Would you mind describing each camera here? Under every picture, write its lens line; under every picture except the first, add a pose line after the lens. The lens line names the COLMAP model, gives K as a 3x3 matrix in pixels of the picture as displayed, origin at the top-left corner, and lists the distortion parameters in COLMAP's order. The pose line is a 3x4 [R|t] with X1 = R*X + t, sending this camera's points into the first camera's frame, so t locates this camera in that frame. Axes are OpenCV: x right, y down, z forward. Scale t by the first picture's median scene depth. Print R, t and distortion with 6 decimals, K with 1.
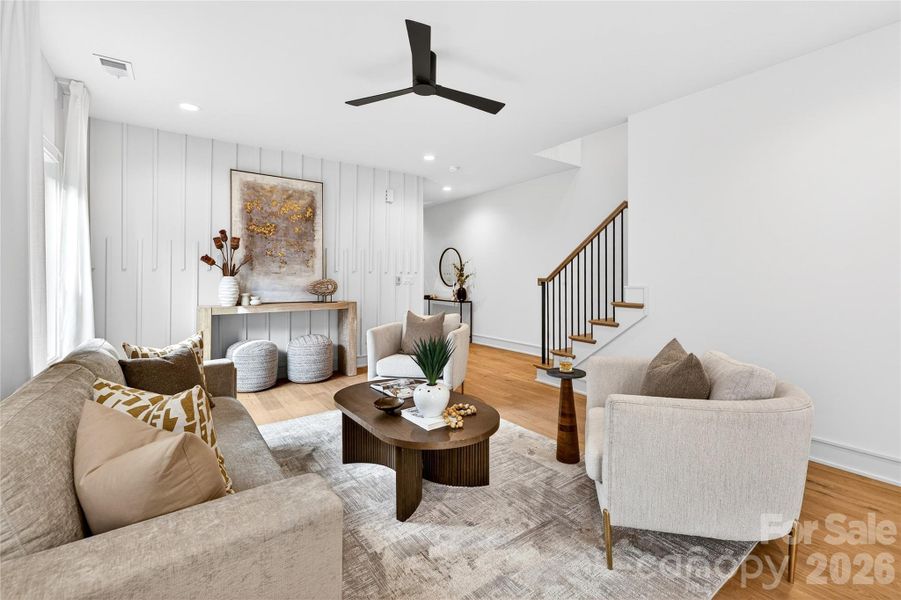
lens RADIAL K [[395.6, 0, 469.0], [0, 395.6, 274.4], [0, 0, 1]] dist [-0.000377, -0.000191]
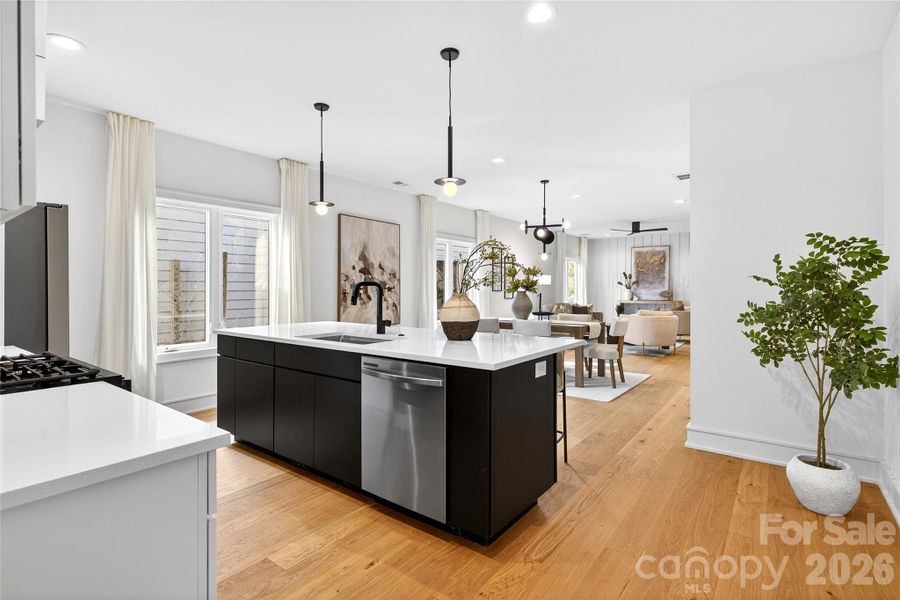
lens RADIAL K [[433.8, 0, 453.2], [0, 433.8, 284.4], [0, 0, 1]] dist [0.001038, 0.000378]
pose [[0.268158, -0.011542, -0.963306, 1.707447], [0.007968, 0.999921, -0.009763, -0.006647], [0.963342, -0.005058, 0.268229, -0.828710]]
